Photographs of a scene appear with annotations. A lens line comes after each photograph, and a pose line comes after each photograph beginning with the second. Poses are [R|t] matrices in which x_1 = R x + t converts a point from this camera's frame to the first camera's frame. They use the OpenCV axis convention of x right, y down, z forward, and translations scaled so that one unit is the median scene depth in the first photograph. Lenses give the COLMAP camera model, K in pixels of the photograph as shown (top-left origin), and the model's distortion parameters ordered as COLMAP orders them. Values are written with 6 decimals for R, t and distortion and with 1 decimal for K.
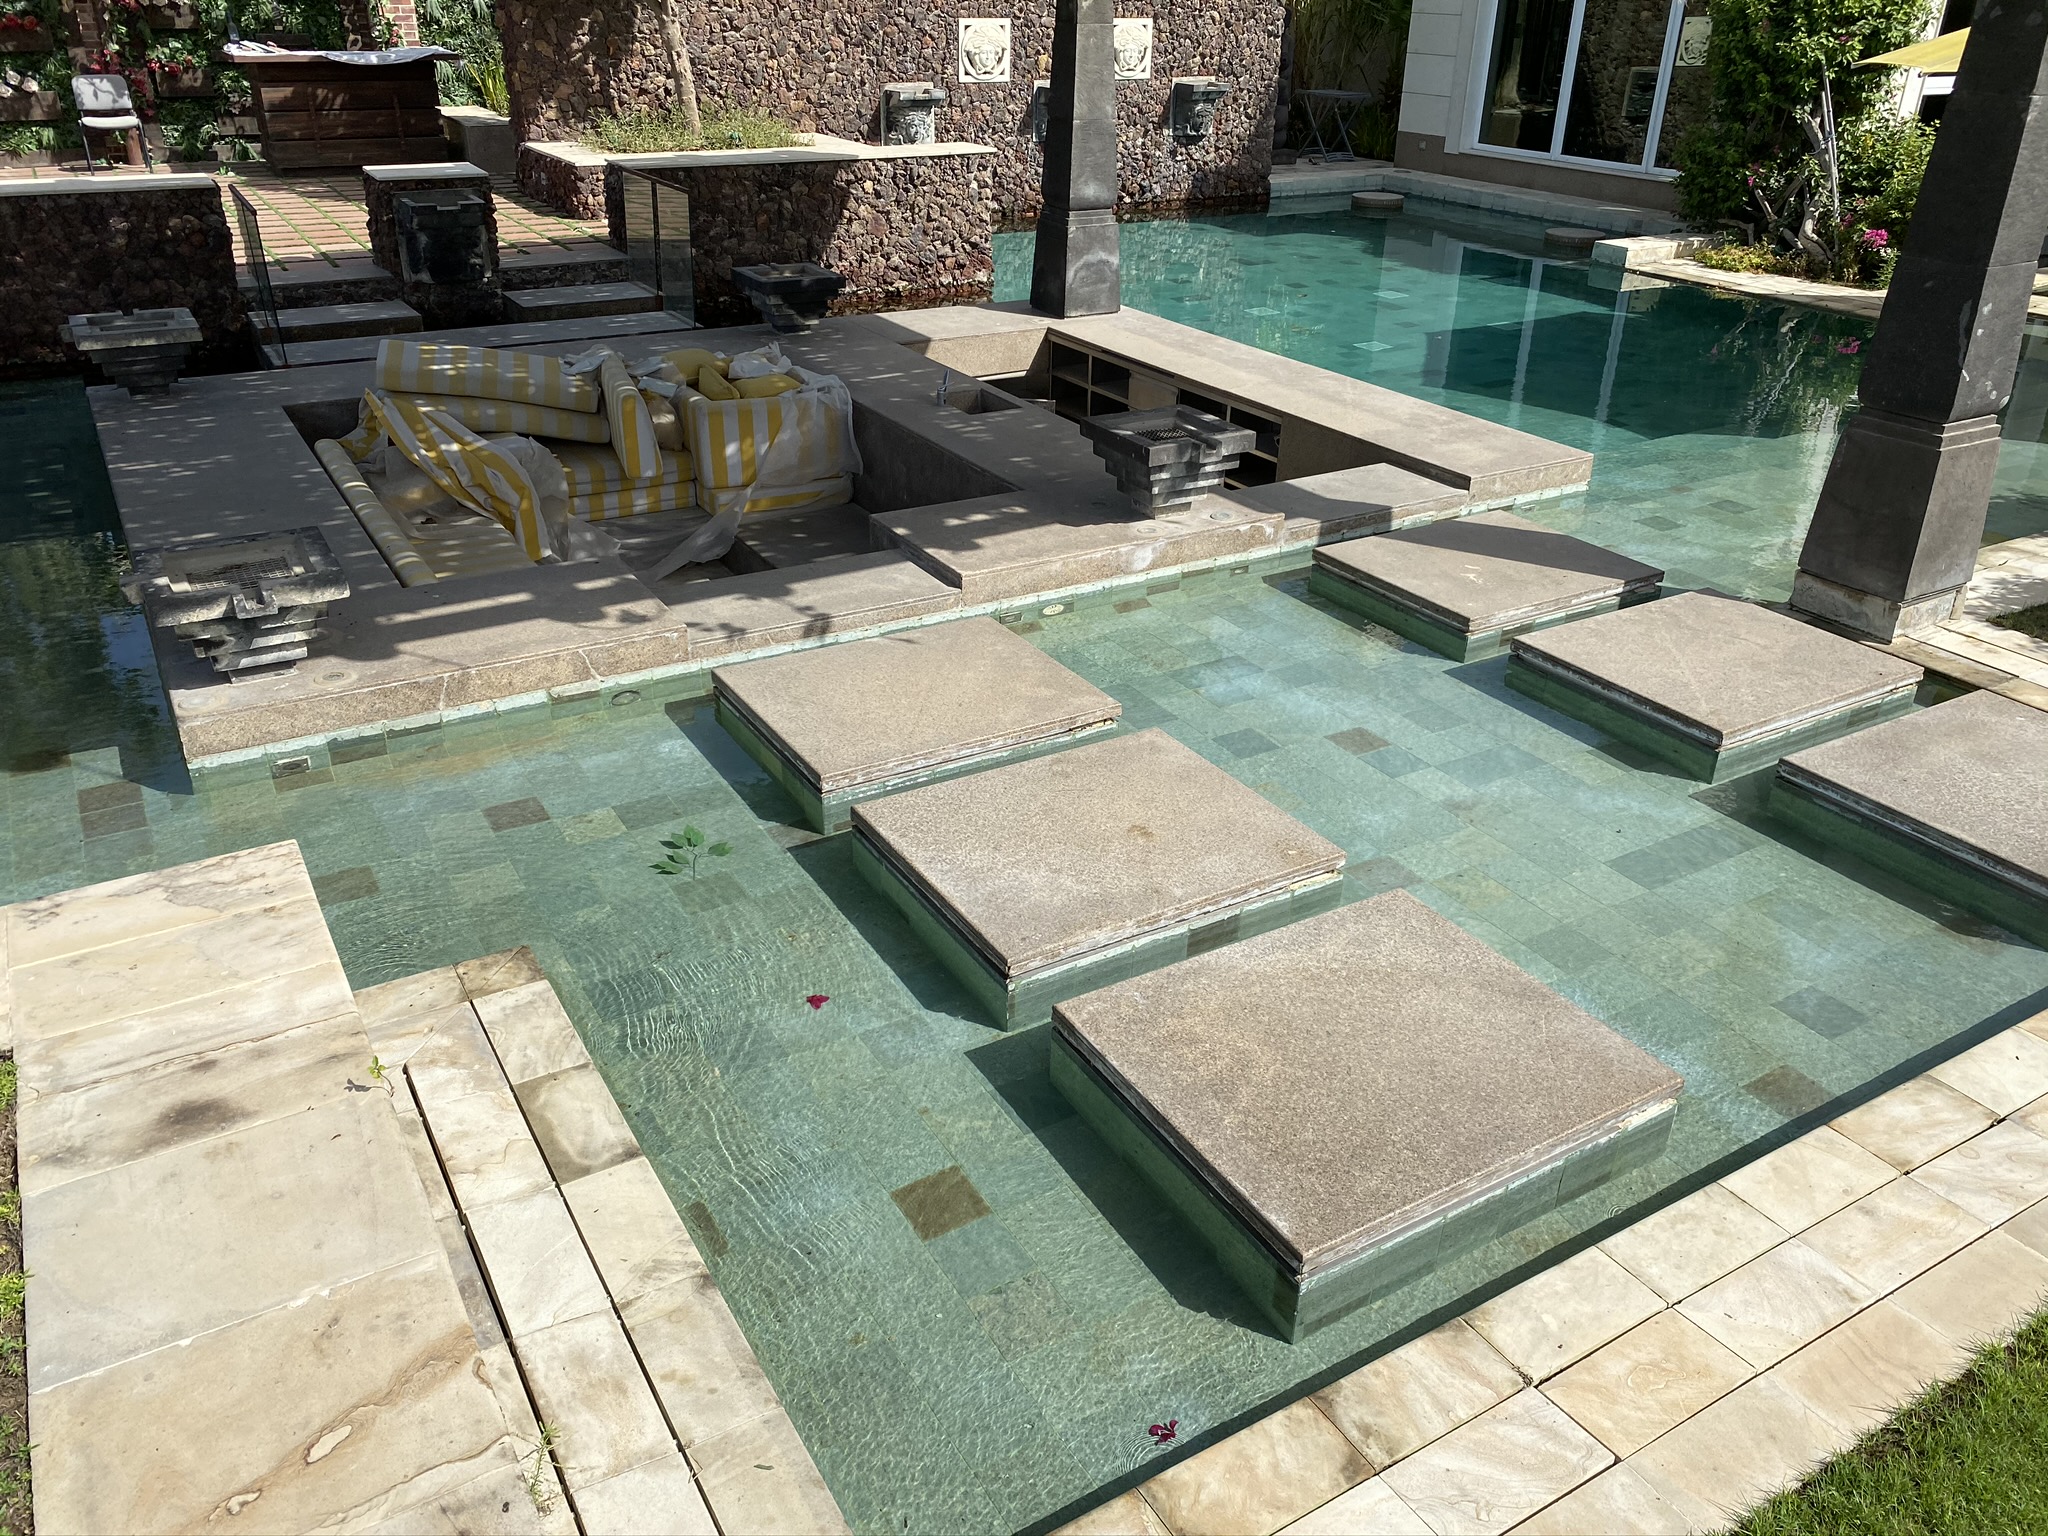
lens RADIAL K [[1575.7, 0, 1024.0], [0, 1575.7, 768.0], [0, 0, 1]] dist [0.013761, 0.000130]
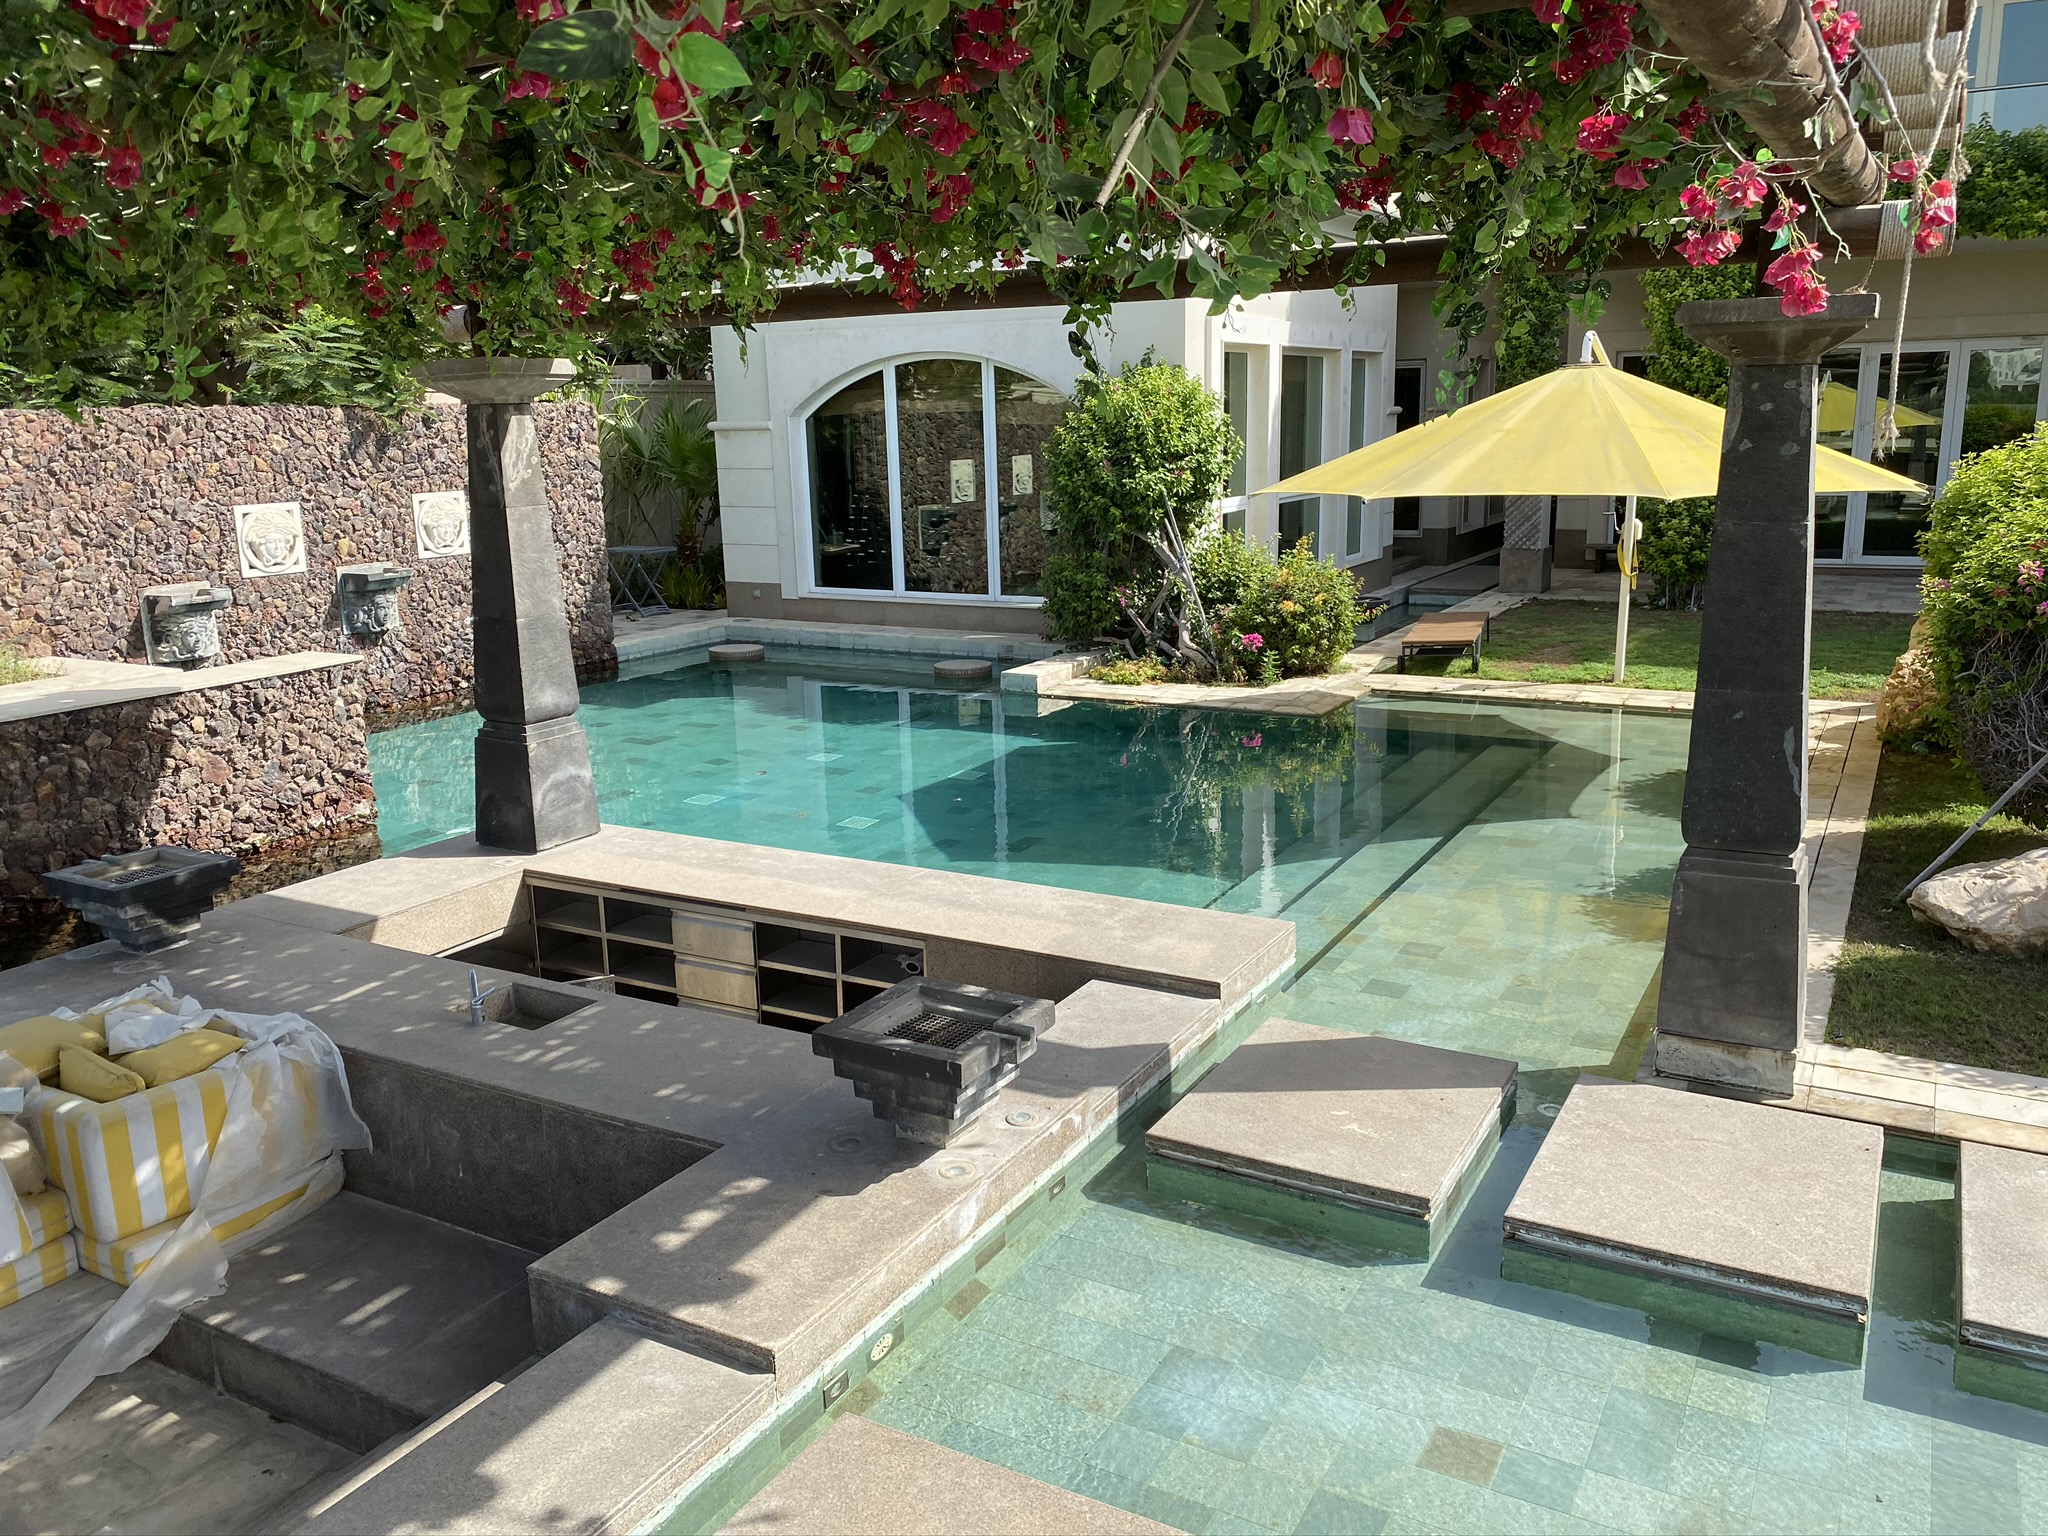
lens RADIAL K [[1563.3, 0, 1024.0], [0, 1563.3, 768.0], [0, 0, 1]] dist [0.082179, -0.103493]
pose [[0.869506, -0.147410, 0.471412, -0.112511], [0.260984, 0.947428, -0.185117, -0.105169], [-0.419341, 0.283991, 0.862266, 0.191458]]
